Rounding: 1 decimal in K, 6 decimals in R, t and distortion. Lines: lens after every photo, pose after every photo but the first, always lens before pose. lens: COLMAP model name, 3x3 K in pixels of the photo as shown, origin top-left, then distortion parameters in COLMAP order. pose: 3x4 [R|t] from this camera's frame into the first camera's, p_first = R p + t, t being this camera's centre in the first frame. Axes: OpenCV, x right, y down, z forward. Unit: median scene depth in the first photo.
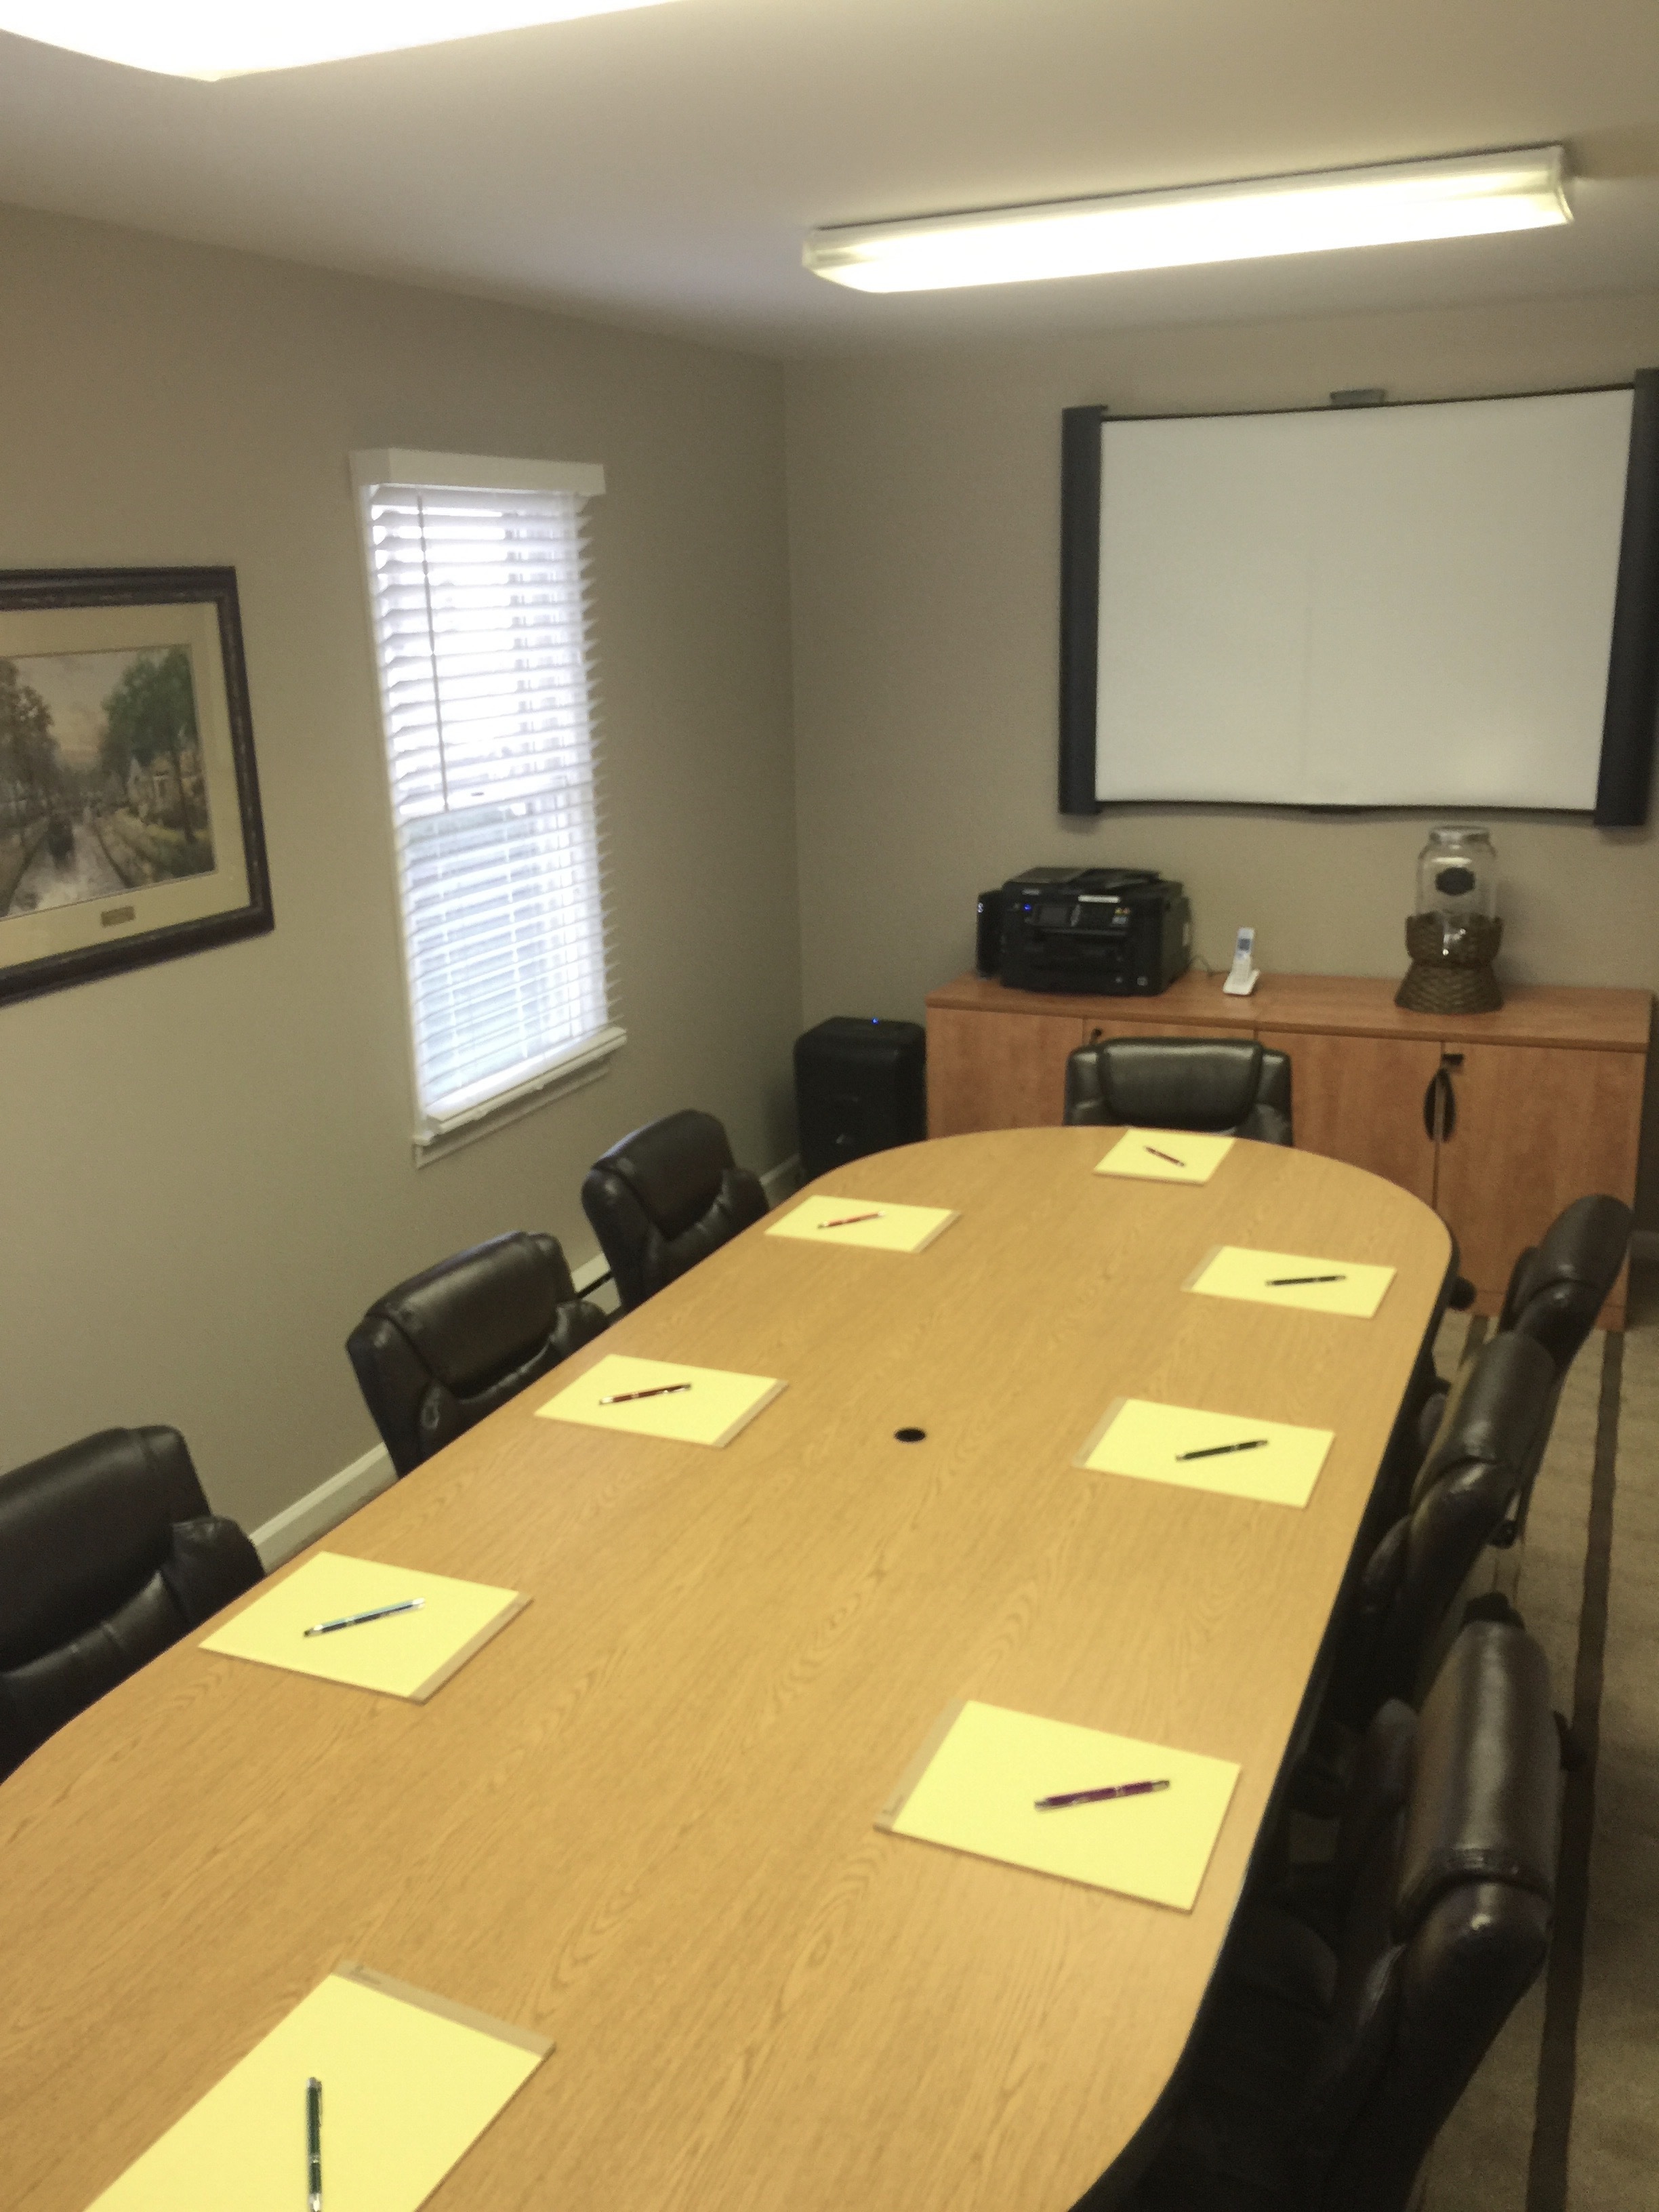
lens RADIAL K [[1874.0, 0, 823.4], [0, 1874.0, 1102.4], [0, 0, 1]] dist [0.055423, -0.004310]
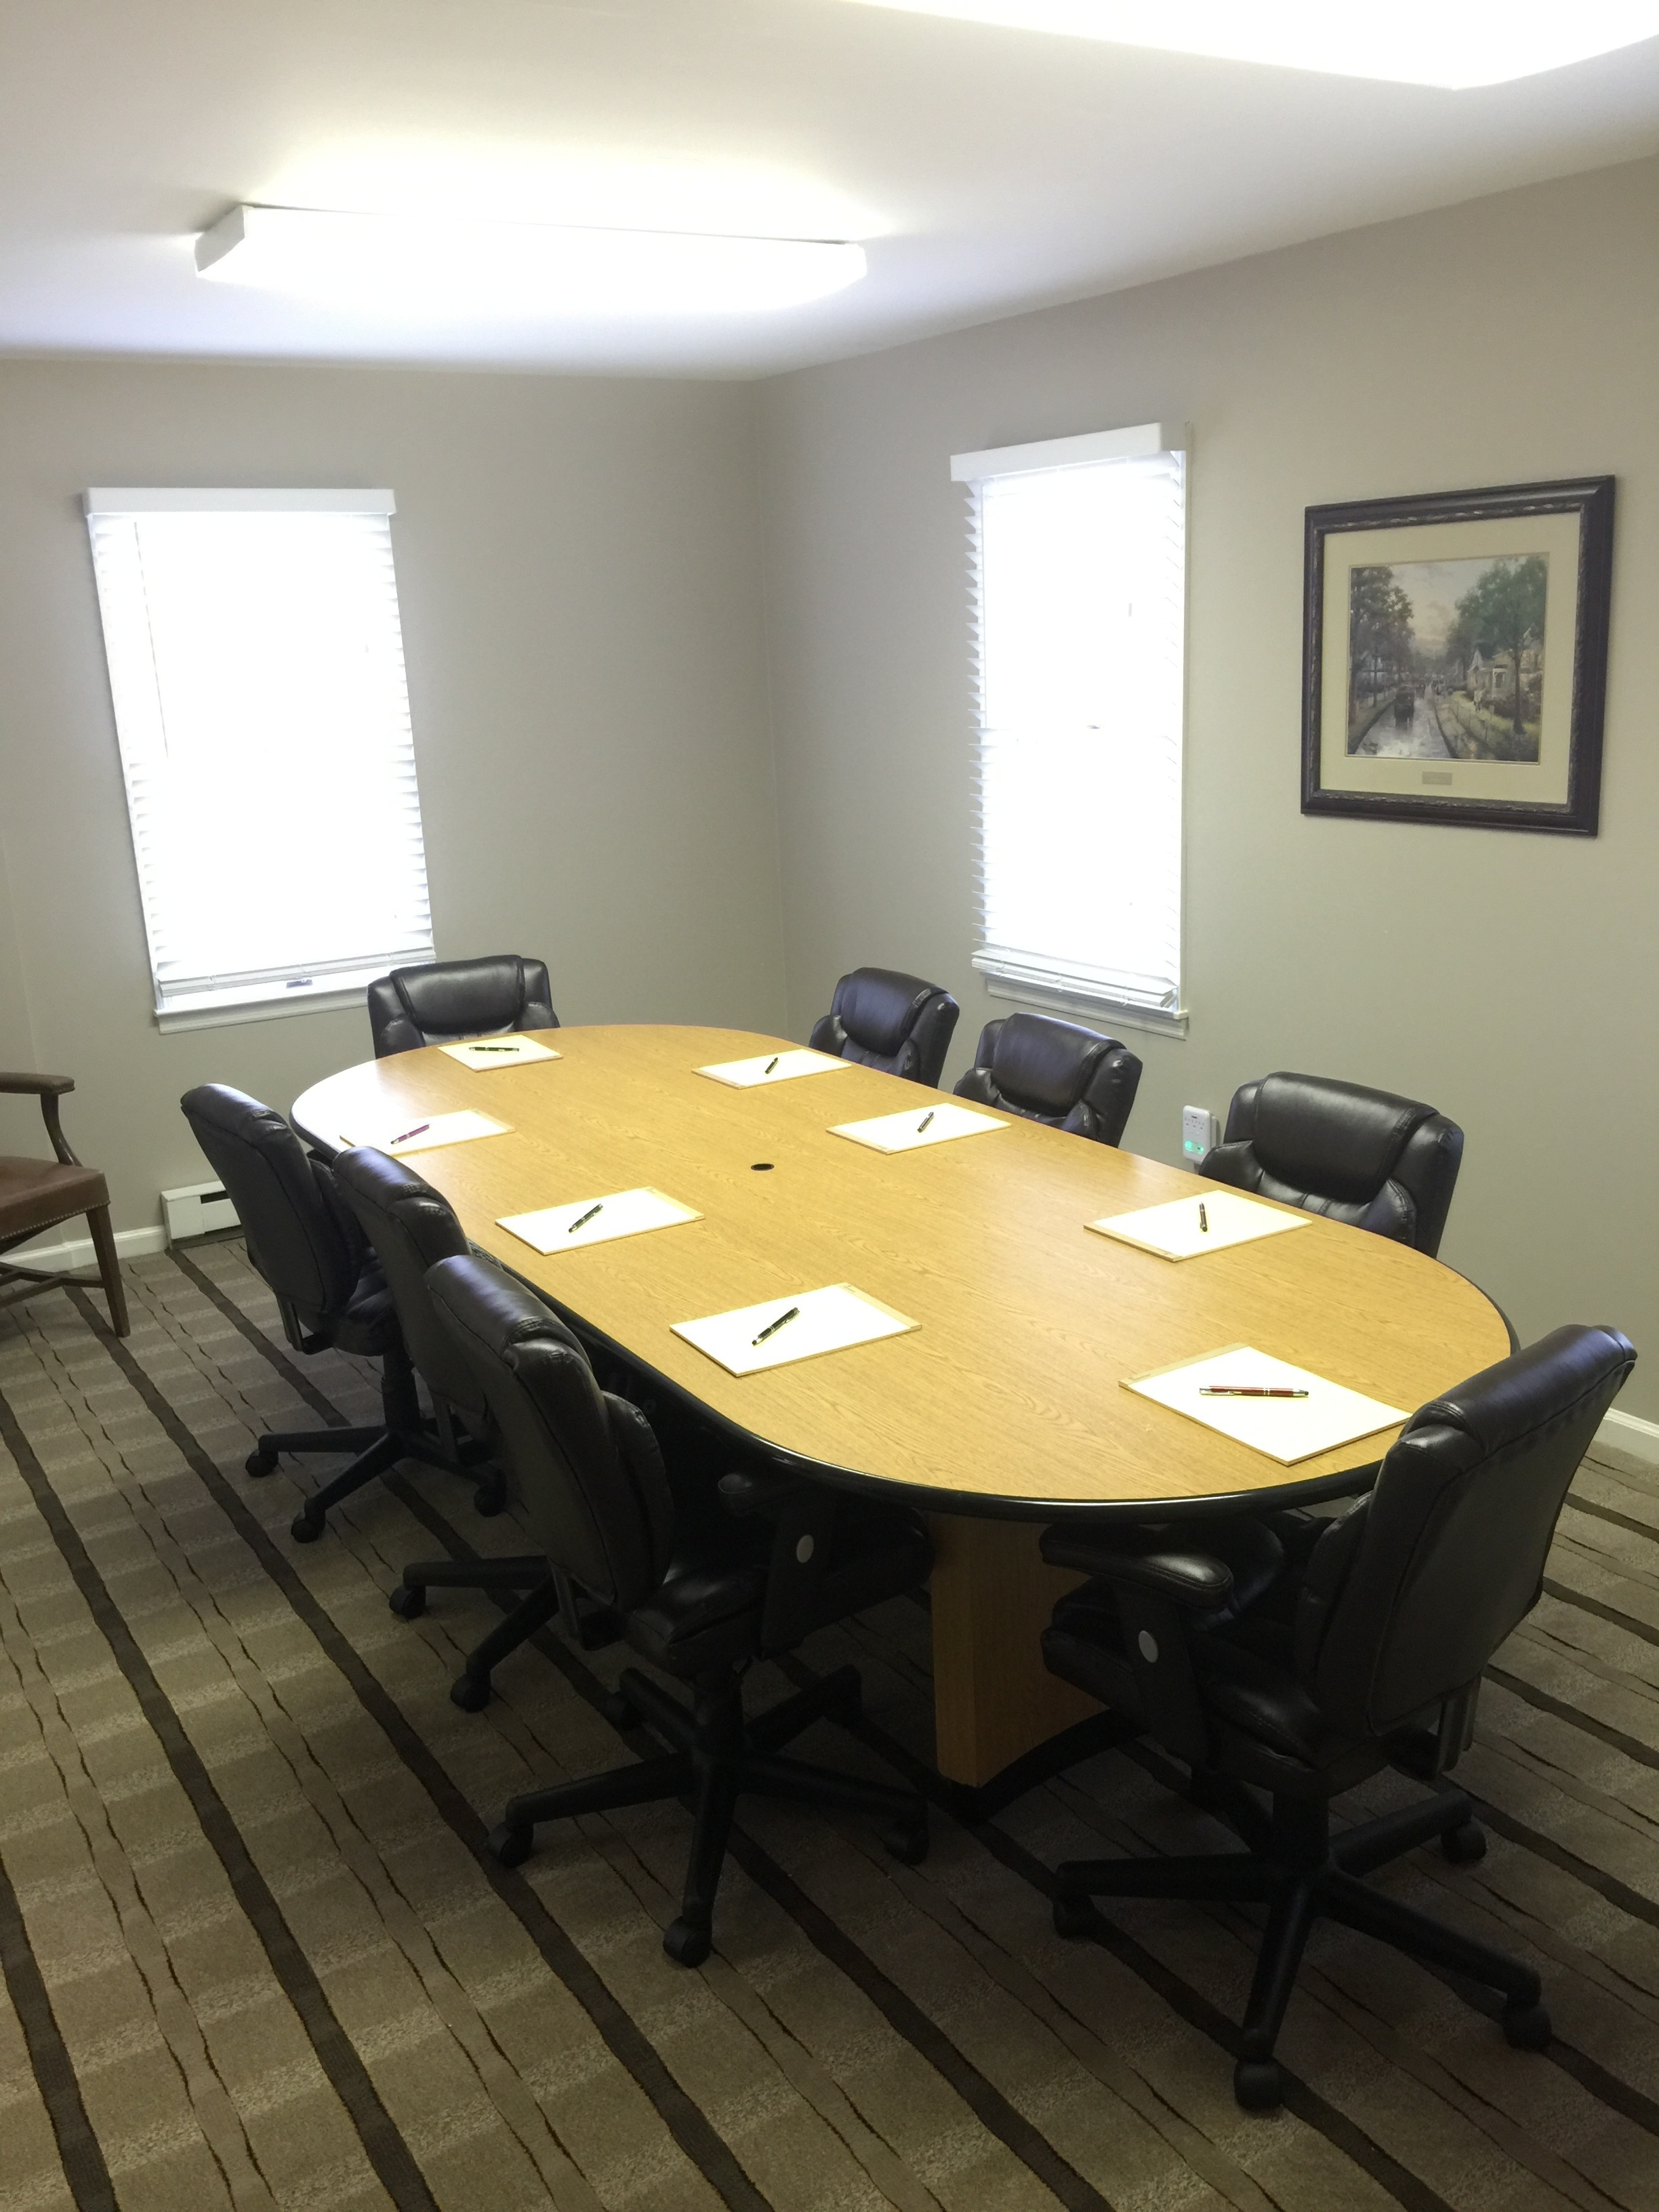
lens RADIAL K [[1874.0, 0, 823.4], [0, 1874.0, 1102.4], [0, 0, 1]] dist [0.055423, -0.004310]
pose [[-0.563141, 0.260773, -0.784136, 0.872223], [-0.168318, 0.892814, 0.417795, -0.358057], [0.809037, 0.367262, -0.458887, 1.325741]]
